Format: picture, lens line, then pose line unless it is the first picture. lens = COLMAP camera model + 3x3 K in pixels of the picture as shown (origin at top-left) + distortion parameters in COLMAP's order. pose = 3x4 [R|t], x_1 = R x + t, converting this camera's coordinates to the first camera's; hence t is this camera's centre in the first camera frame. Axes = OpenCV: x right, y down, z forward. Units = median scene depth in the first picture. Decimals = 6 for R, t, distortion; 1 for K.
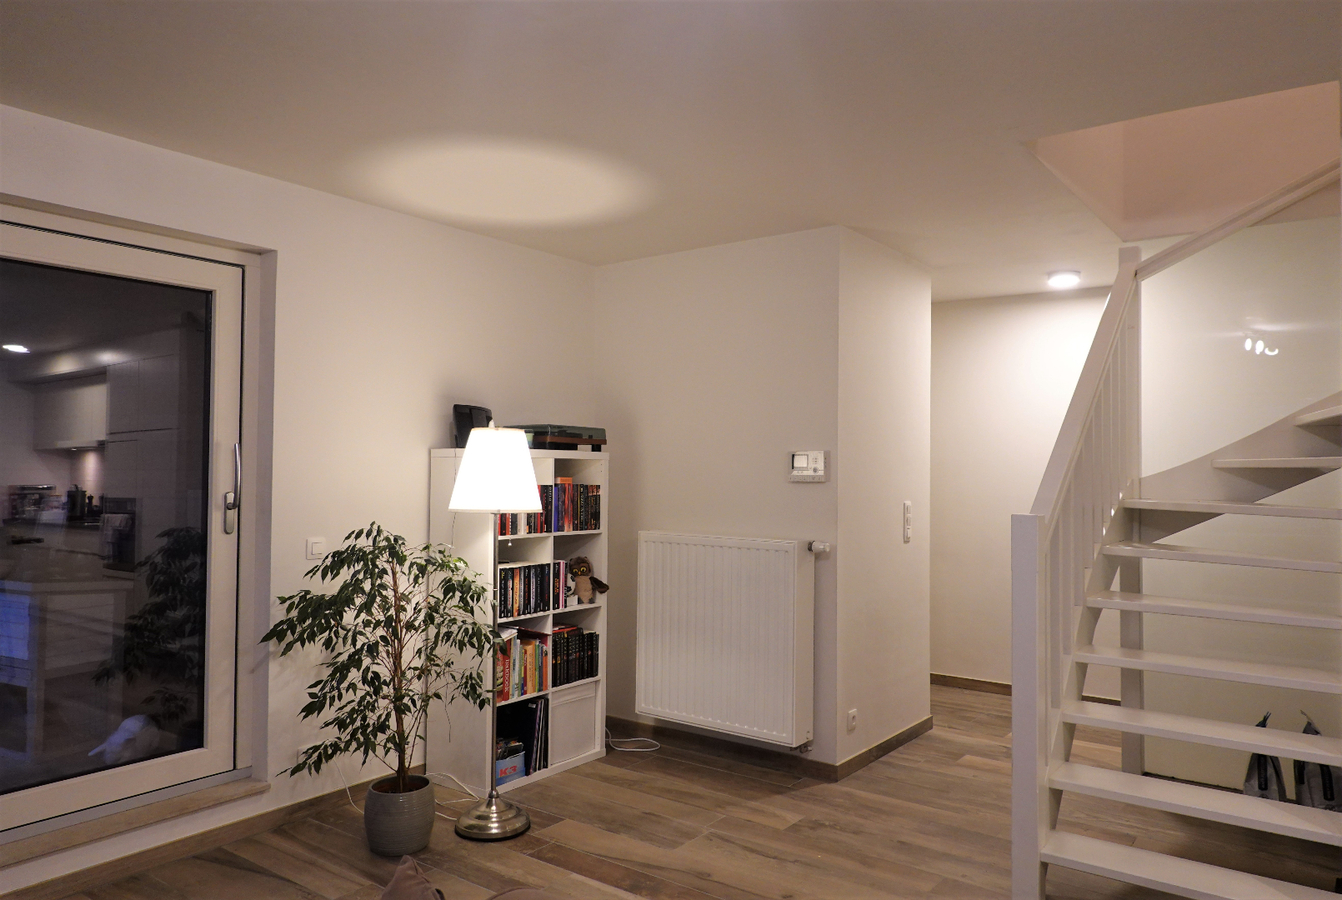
lens RADIAL K [[939.3, 0, 690.6], [0, 939.3, 450.3], [0, 0, 1]] dist [-0.006010, -0.004259]
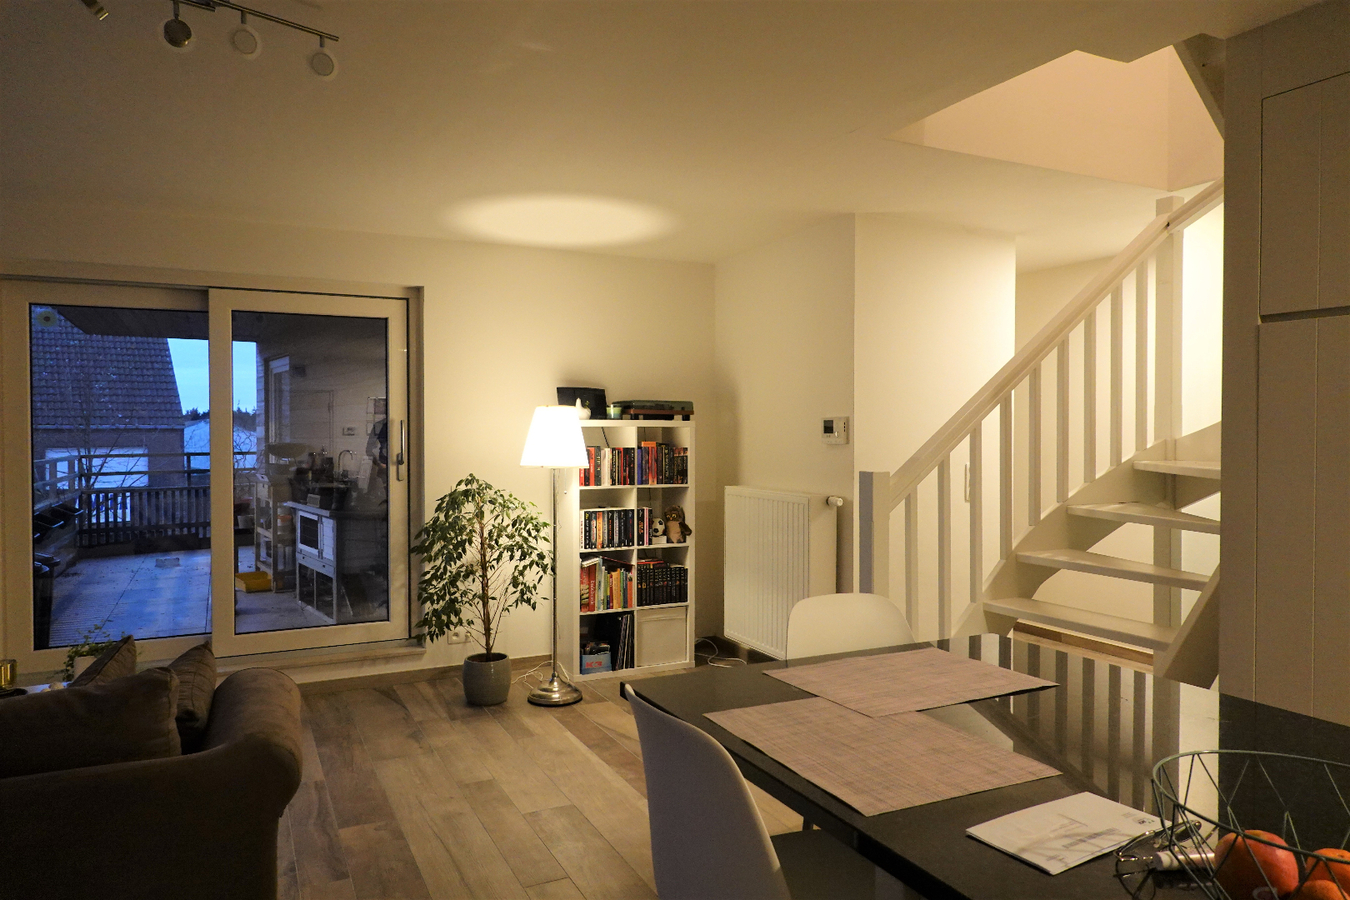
lens RADIAL K [[908.8, 0, 675.0], [0, 908.8, 450.0], [0, 0, 1]] dist [-0.004824, -0.001592]
pose [[0.884461, -0.001566, -0.466612, 0.486506], [0.018255, 0.999345, 0.031249, 0.002573], [0.466258, -0.036156, 0.883910, -0.062562]]
